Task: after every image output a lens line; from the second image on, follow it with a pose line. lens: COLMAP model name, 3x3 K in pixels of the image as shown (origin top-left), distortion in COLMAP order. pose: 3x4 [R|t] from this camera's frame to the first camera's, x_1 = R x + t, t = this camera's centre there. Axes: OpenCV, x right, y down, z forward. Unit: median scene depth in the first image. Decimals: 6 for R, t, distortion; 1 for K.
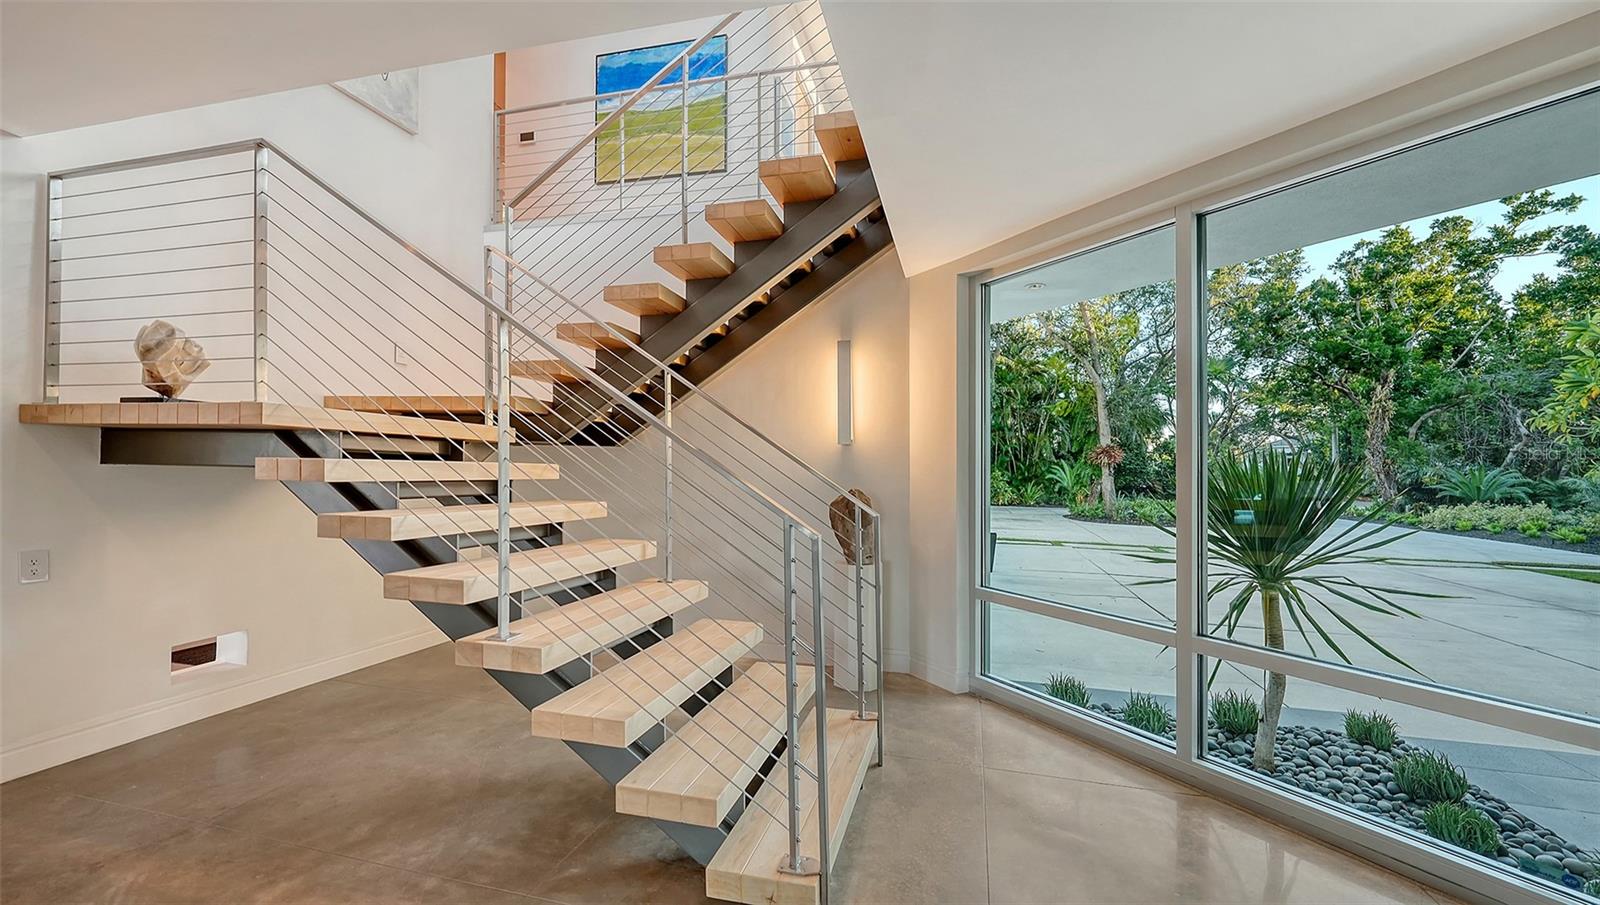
lens RADIAL K [[626.4, 0, 797.4], [0, 626.4, 455.4], [0, 0, 1]] dist [0.001831, 0.000192]
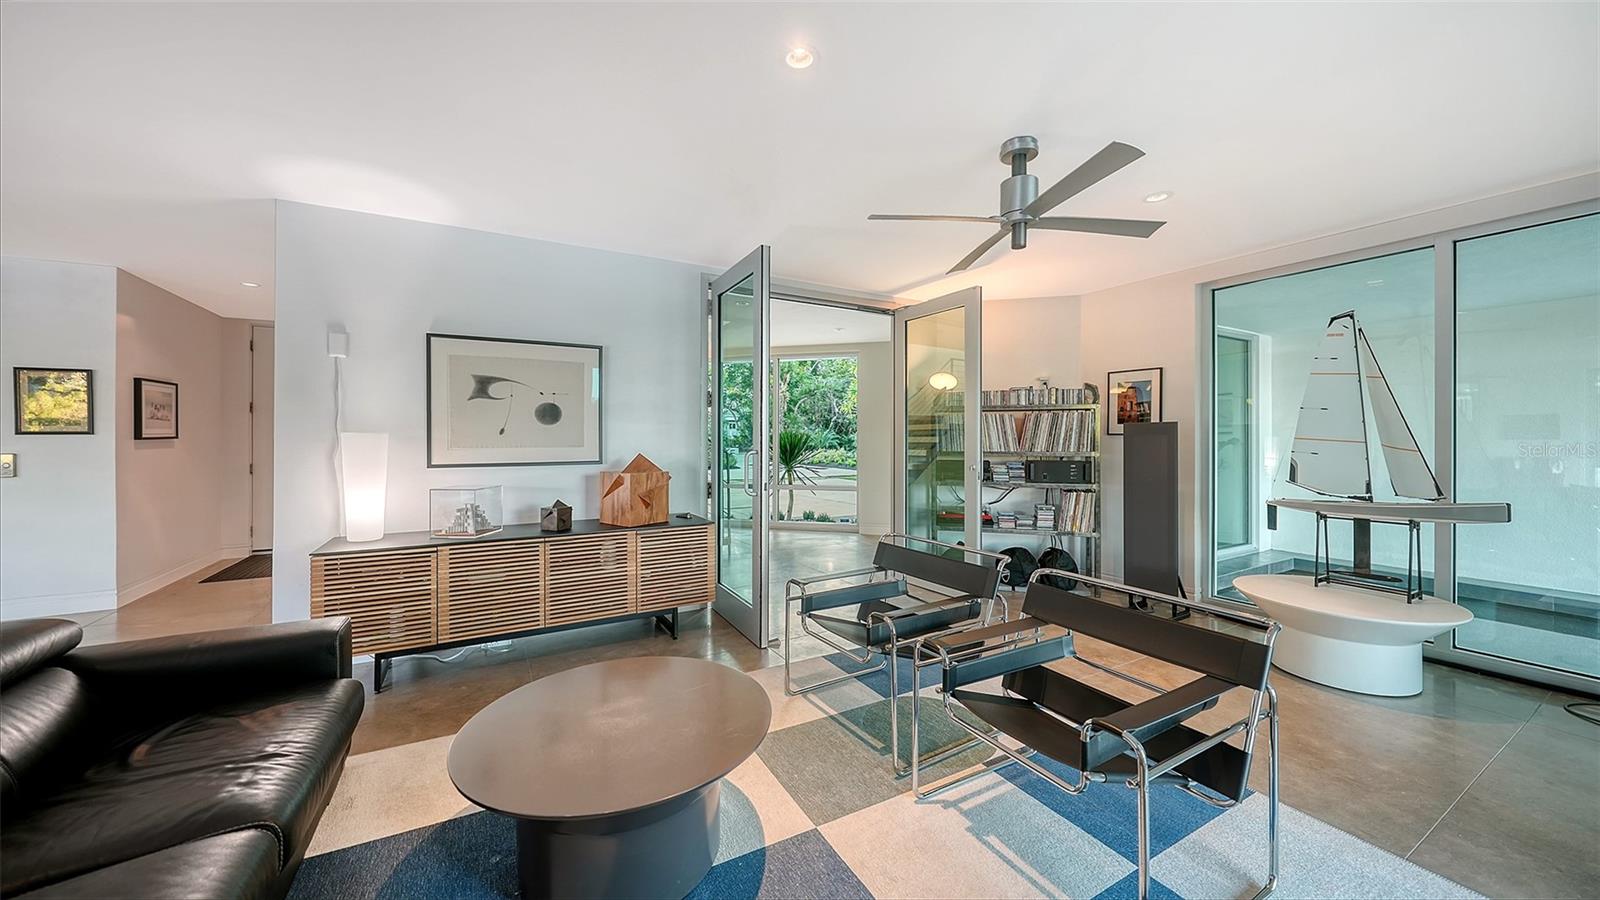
lens RADIAL K [[553.9, 0, 800.5], [0, 553.9, 435.0], [0, 0, 1]] dist [-0.000271, 0.000006]
pose [[0.700663, -0.013214, 0.713370, -0.132604], [-0.005403, 0.999702, 0.023824, -0.004593], [-0.713472, -0.020547, 0.700383, -0.109993]]
